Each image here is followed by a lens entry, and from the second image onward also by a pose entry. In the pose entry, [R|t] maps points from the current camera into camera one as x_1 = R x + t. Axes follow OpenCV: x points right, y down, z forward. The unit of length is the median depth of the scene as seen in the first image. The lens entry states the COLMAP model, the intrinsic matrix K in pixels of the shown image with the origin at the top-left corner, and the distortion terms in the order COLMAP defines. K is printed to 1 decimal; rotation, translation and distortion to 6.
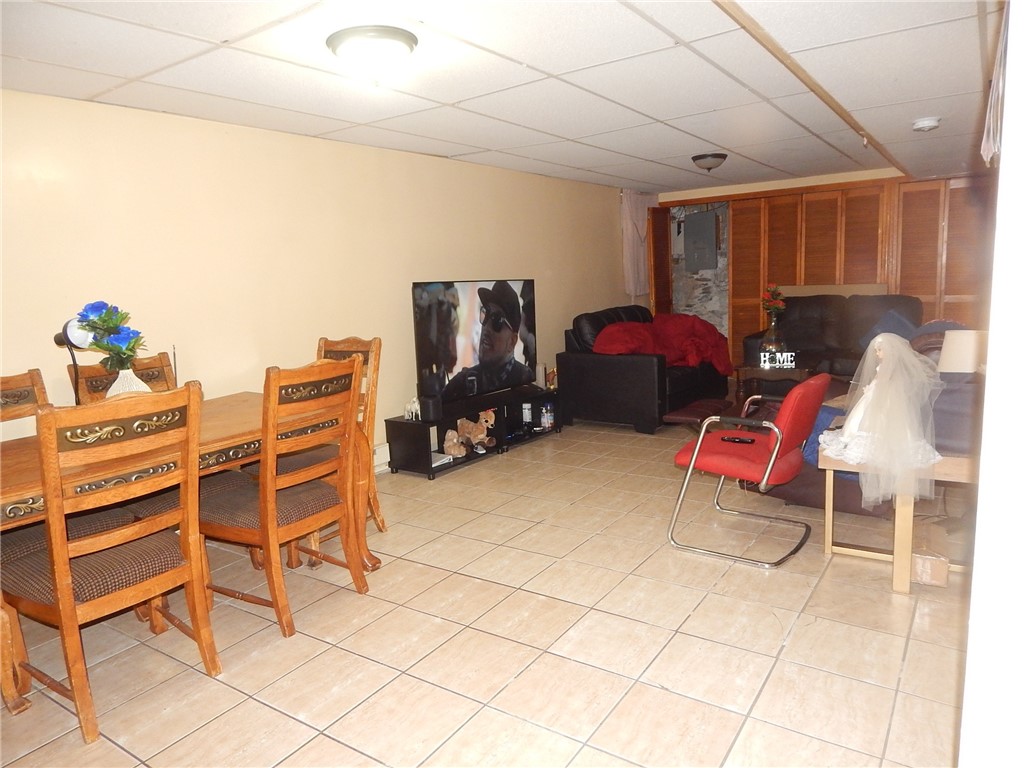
lens RADIAL K [[684.1, 0, 513.1], [0, 684.1, 382.4], [0, 0, 1]] dist [0.020531, -0.010689]
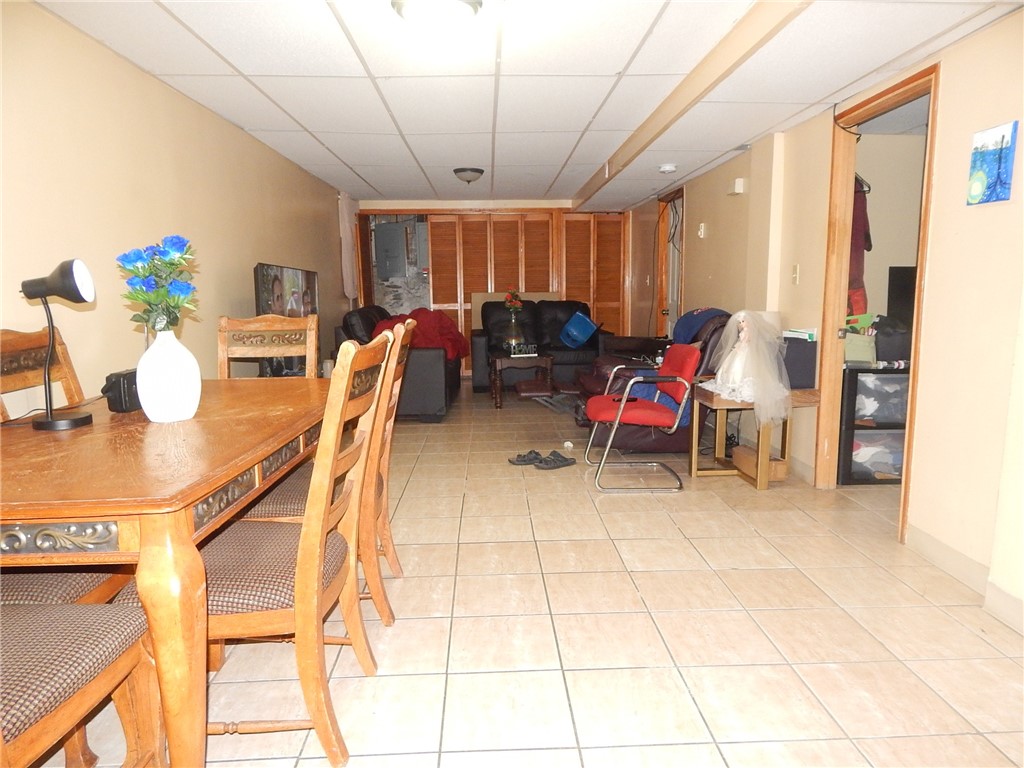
lens RADIAL K [[684.1, 0, 511.9], [0, 684.1, 384.9], [0, 0, 1]] dist [0.020531, -0.010689]
pose [[0.805693, -0.047290, 0.590443, -0.471576], [0.062076, 0.998060, -0.004769, 0.041652], [-0.589072, 0.040495, 0.807065, 0.099158]]
